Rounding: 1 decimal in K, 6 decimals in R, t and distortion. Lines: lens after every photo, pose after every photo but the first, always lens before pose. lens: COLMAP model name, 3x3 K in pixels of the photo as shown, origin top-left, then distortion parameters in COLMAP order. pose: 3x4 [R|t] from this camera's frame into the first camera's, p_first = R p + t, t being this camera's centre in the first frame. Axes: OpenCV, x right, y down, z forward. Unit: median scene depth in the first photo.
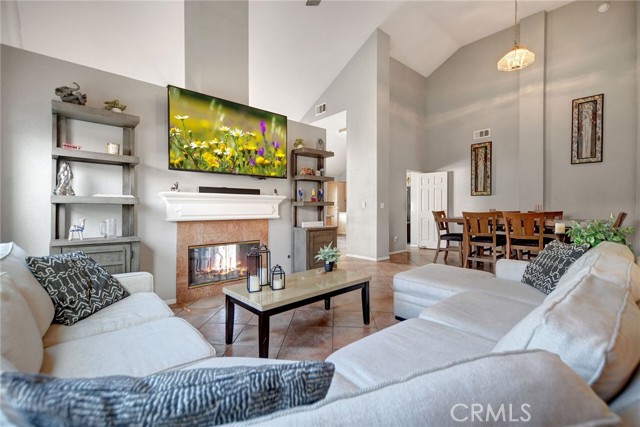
lens RADIAL K [[277.6, 0, 320.0], [0, 277.6, 213.5], [0, 0, 1]] dist [0.011057, -0.000395]
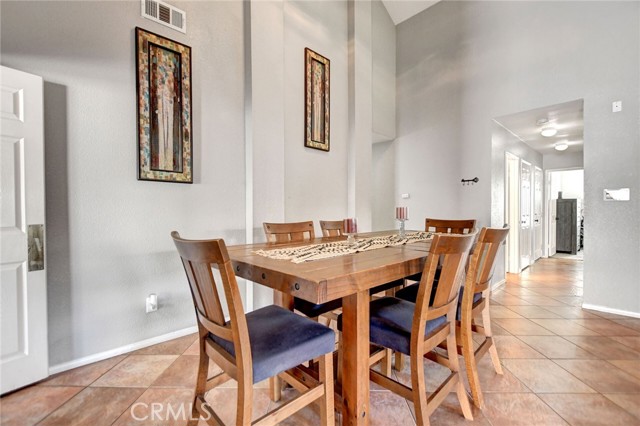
lens RADIAL K [[281.9, 0, 318.7], [0, 281.9, 209.6], [0, 0, 1]] dist [0.011315, -0.009504]
pose [[-0.026141, -0.003288, 0.999653, 0.204983], [0.014304, 0.999891, 0.003663, -0.026759], [-0.999556, 0.014395, -0.026091, 0.828805]]
